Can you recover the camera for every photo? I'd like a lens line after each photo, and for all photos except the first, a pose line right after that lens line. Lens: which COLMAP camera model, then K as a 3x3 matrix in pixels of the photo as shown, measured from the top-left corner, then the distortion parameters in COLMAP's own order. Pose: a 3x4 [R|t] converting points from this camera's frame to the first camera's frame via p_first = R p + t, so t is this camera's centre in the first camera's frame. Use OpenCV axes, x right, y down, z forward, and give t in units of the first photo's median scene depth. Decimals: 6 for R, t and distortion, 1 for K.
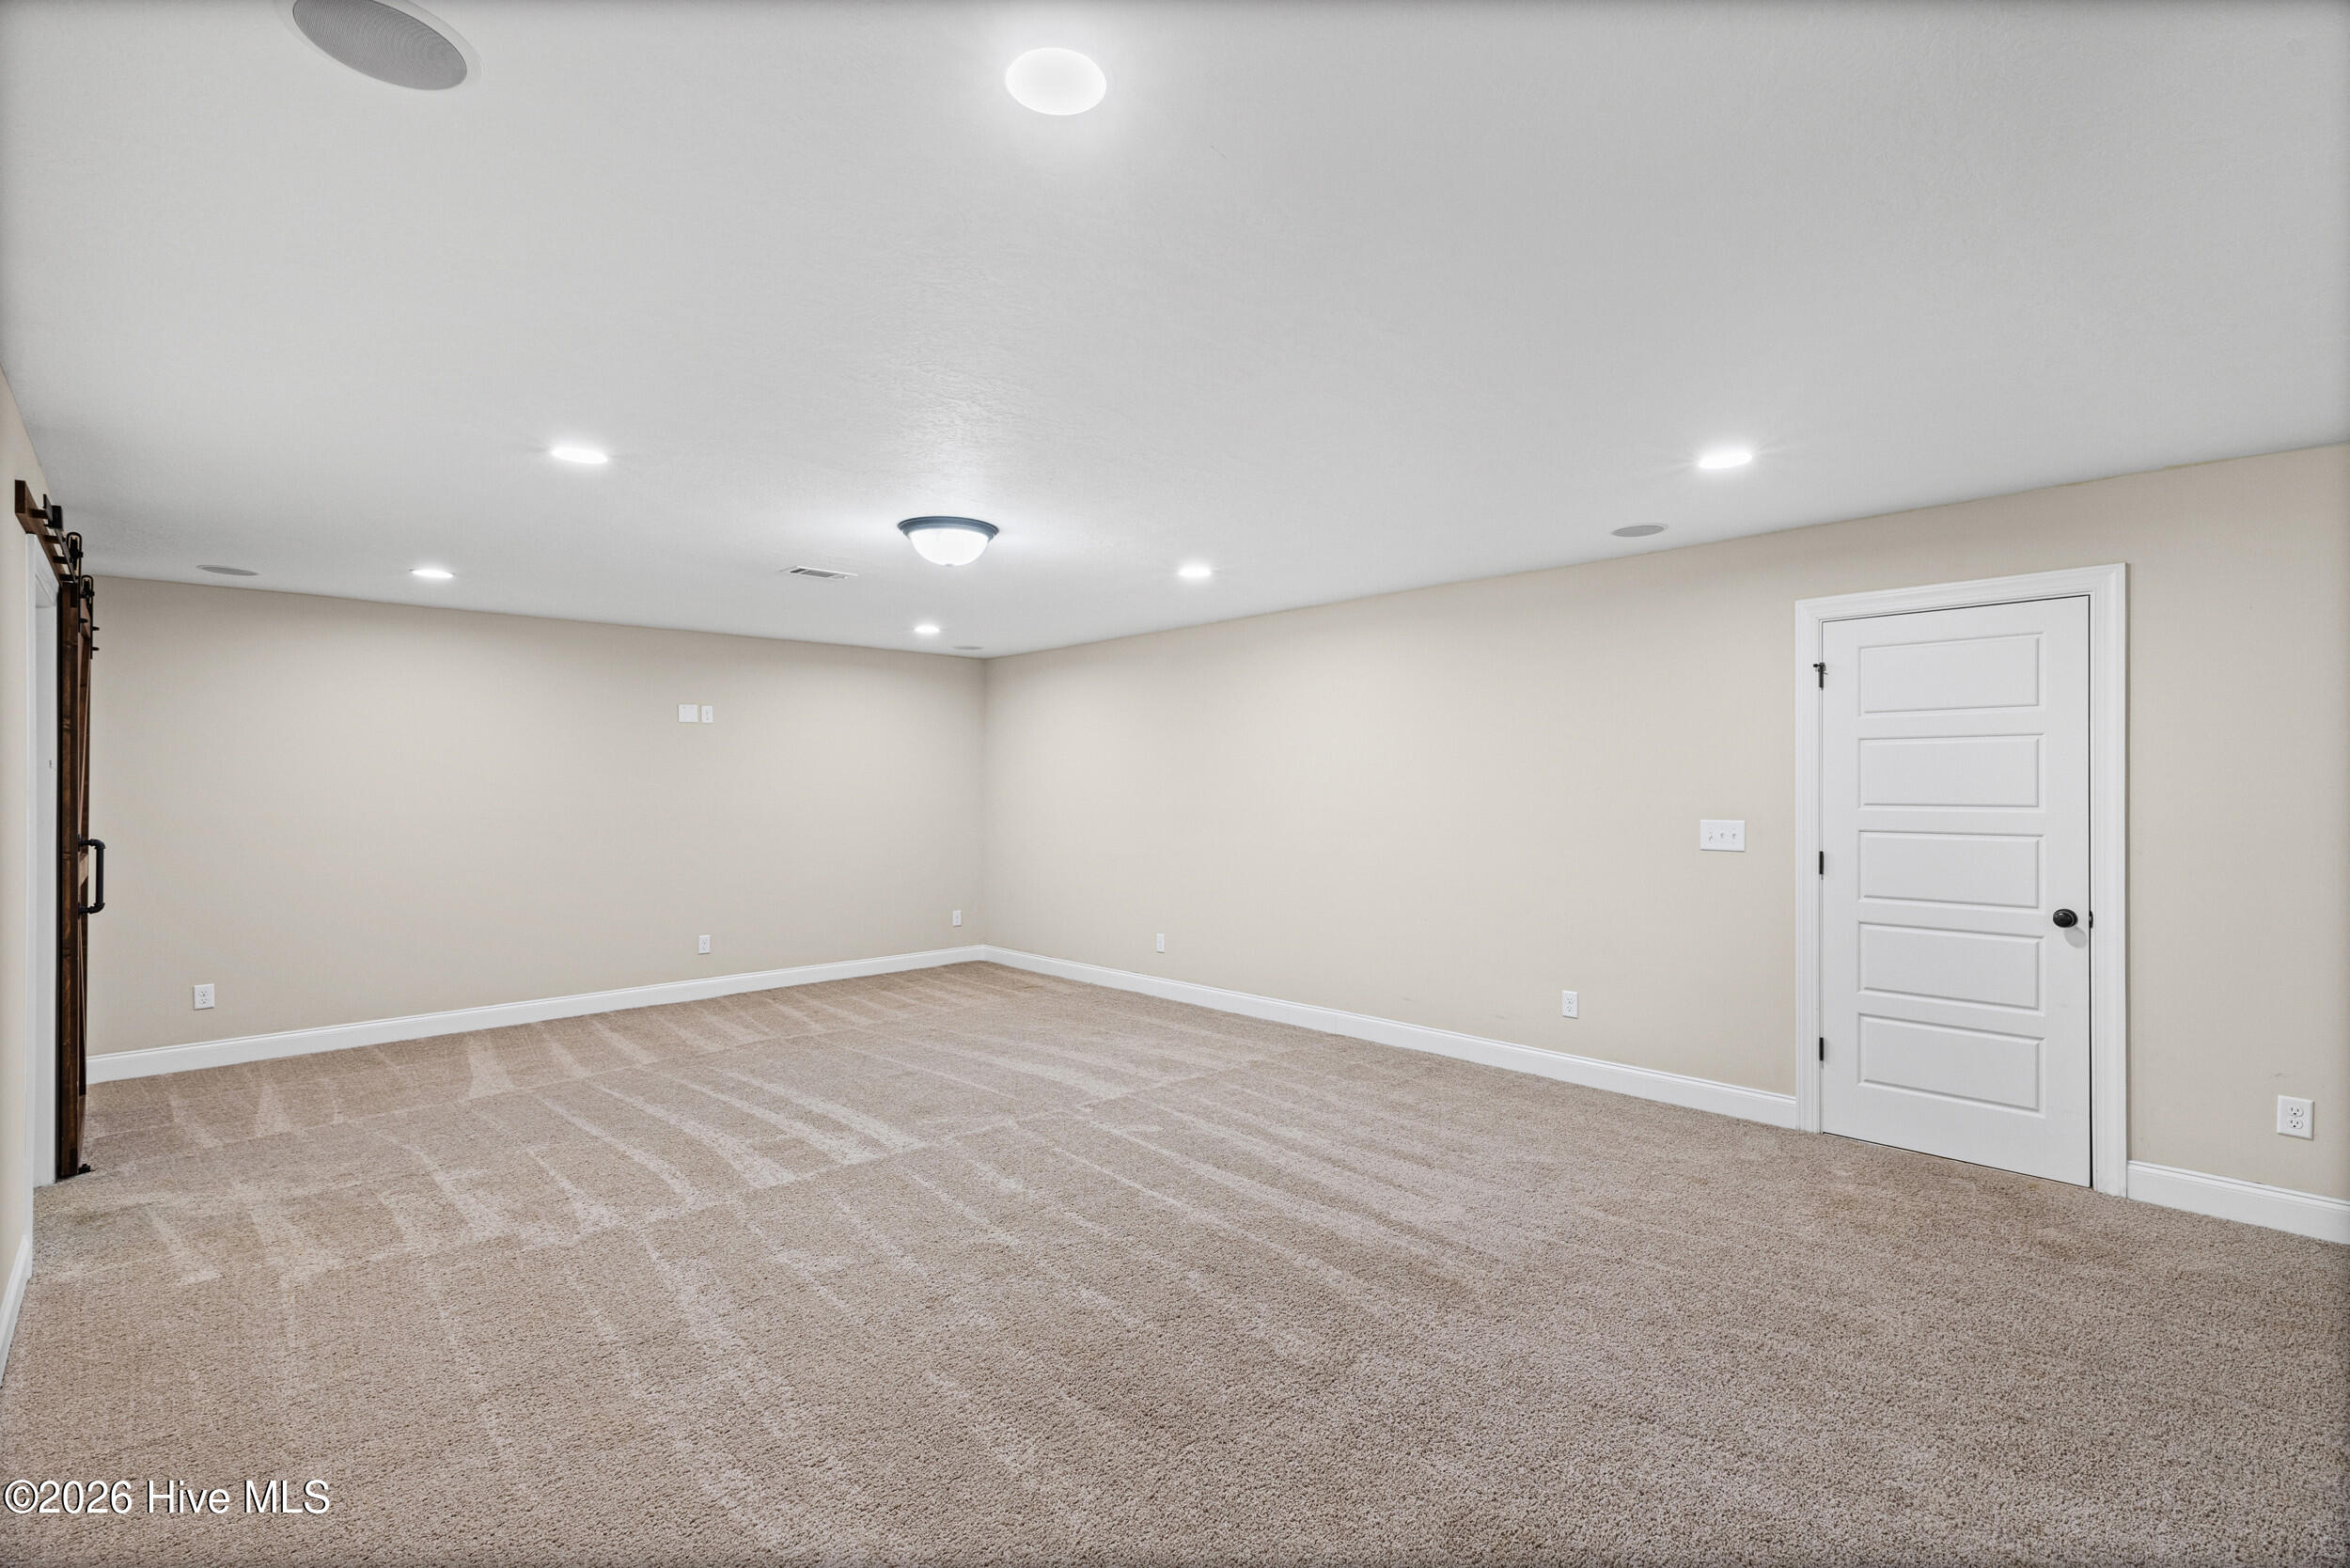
lens RADIAL K [[1063.4, 0, 1181.1], [0, 1063.4, 782.2], [0, 0, 1]] dist [0.001264, 0.000197]
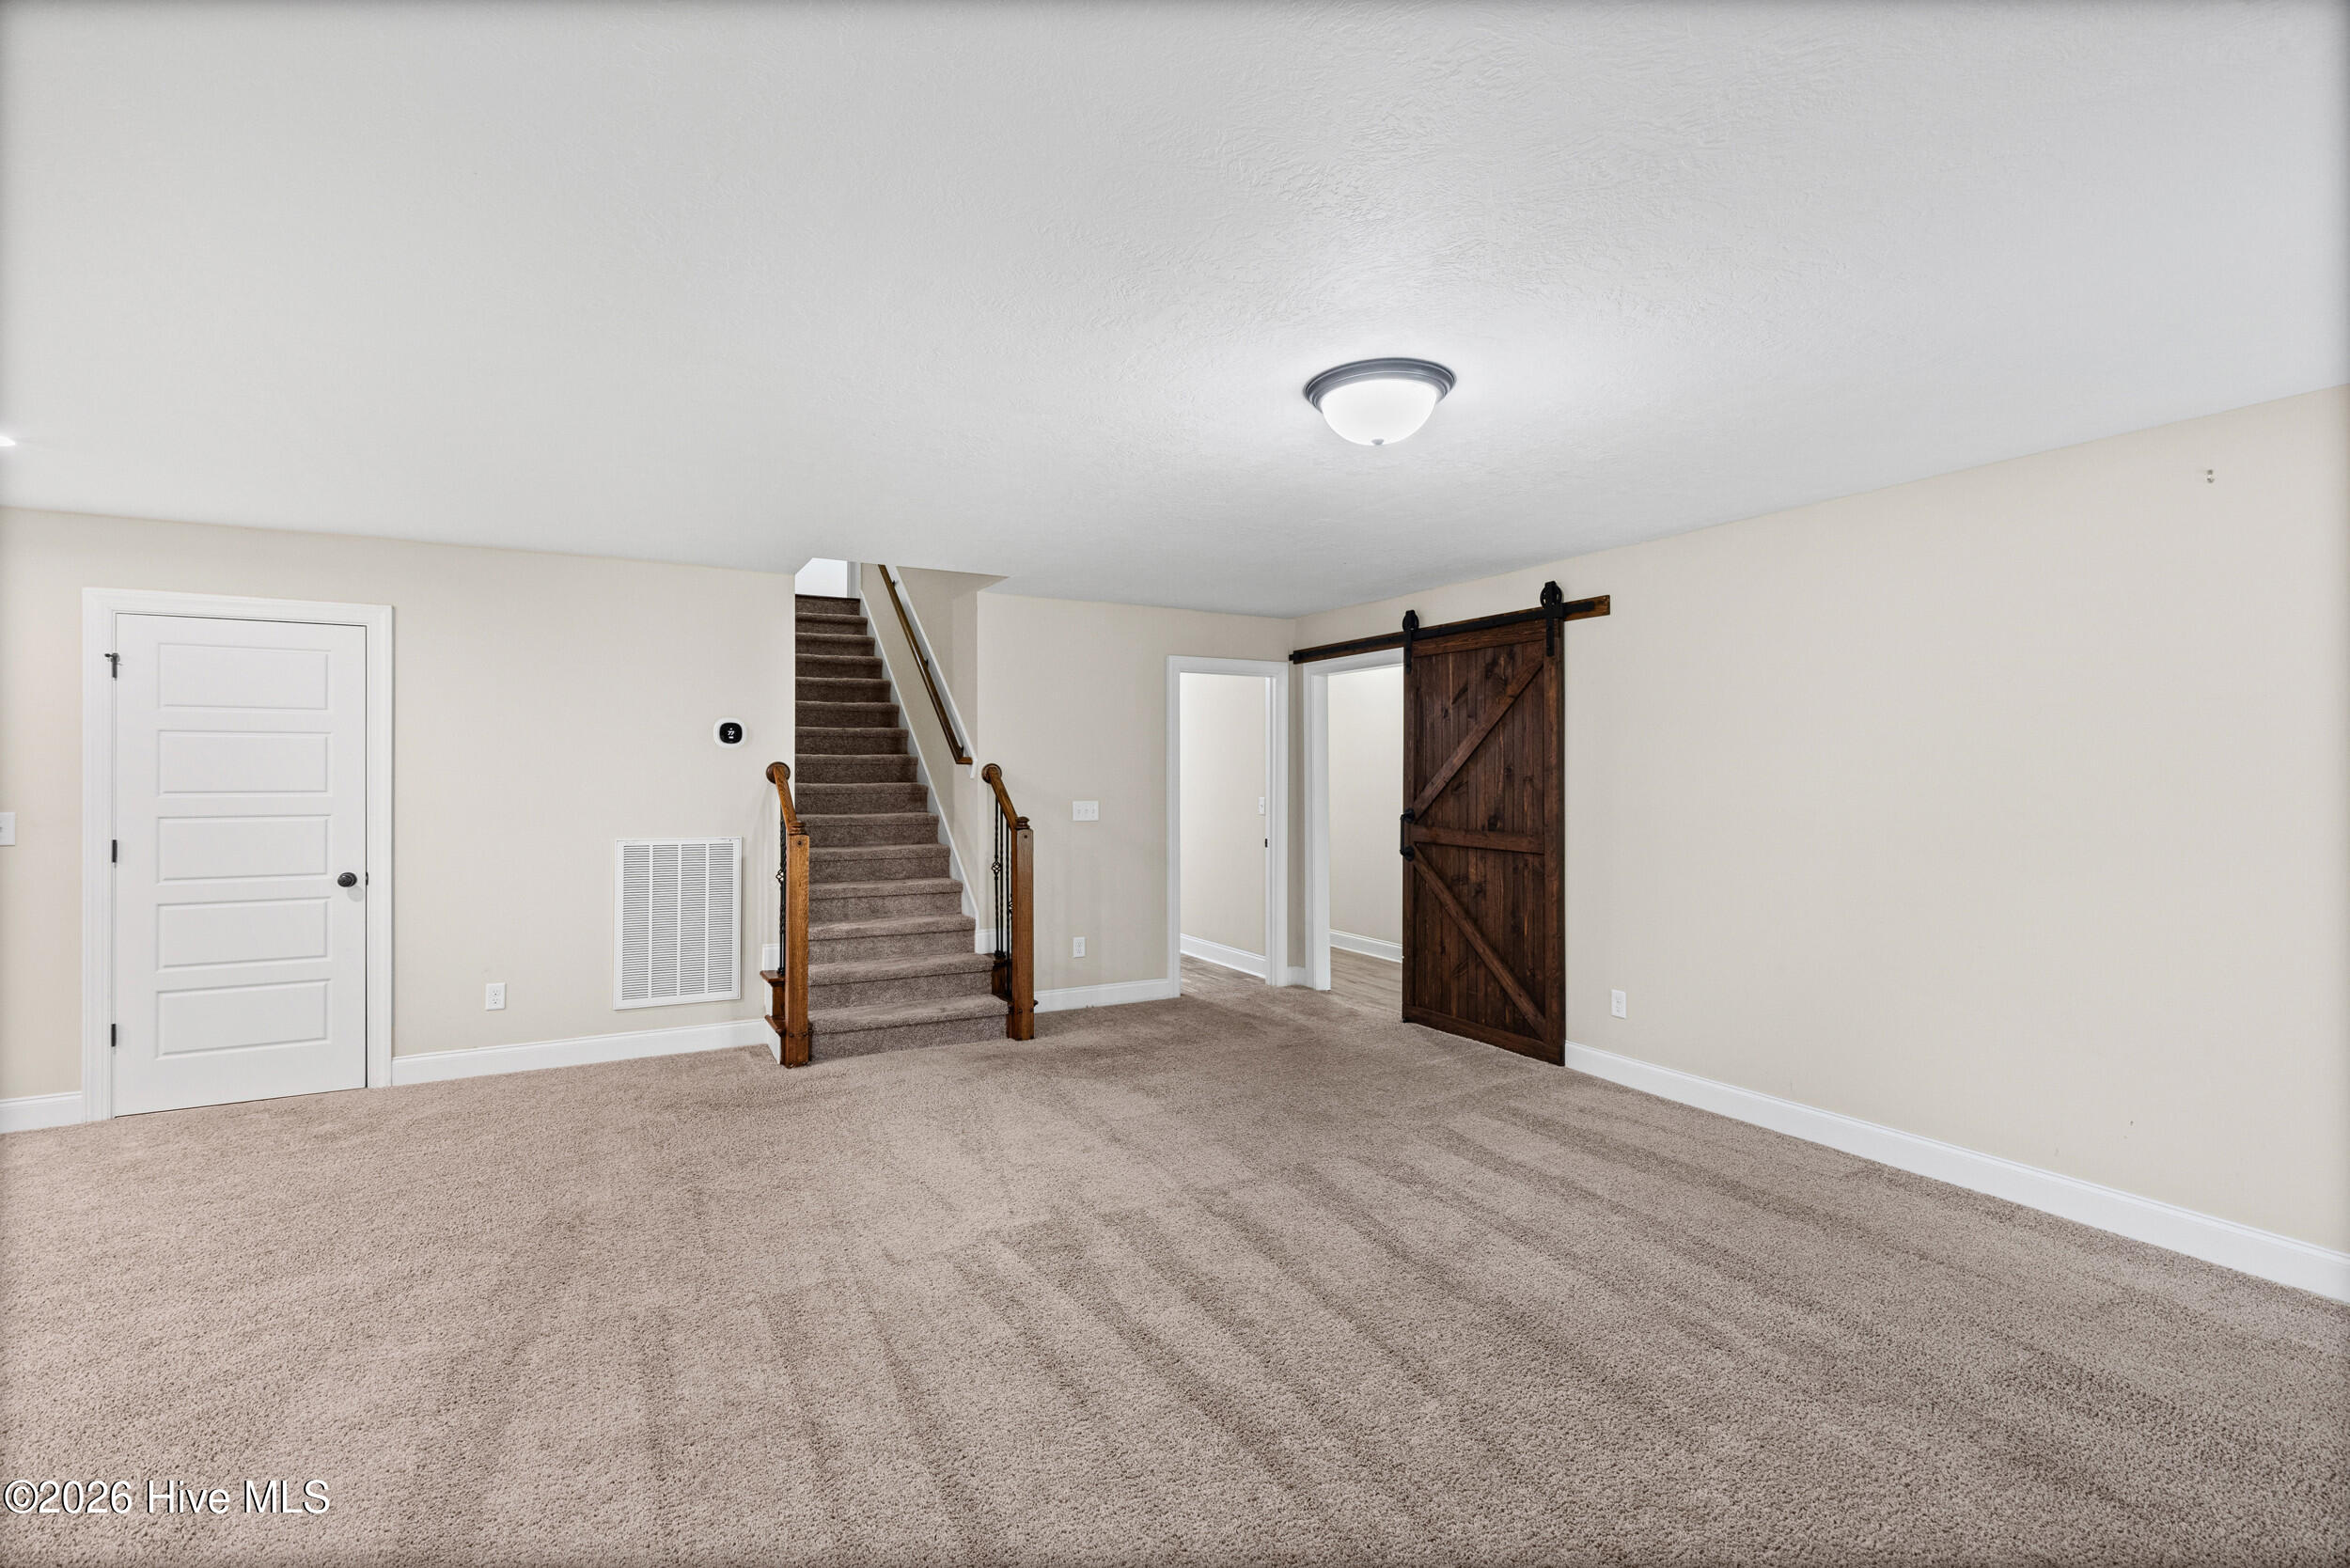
lens RADIAL K [[1063.4, 0, 1183.2], [0, 1063.4, 771.8], [0, 0, 1]] dist [0.001264, 0.000197]
pose [[0.266386, 0.001180, 0.963866, -0.121304], [-0.002732, 0.999996, -0.000470, -0.001935], [-0.963863, -0.002508, 0.266388, -0.292178]]
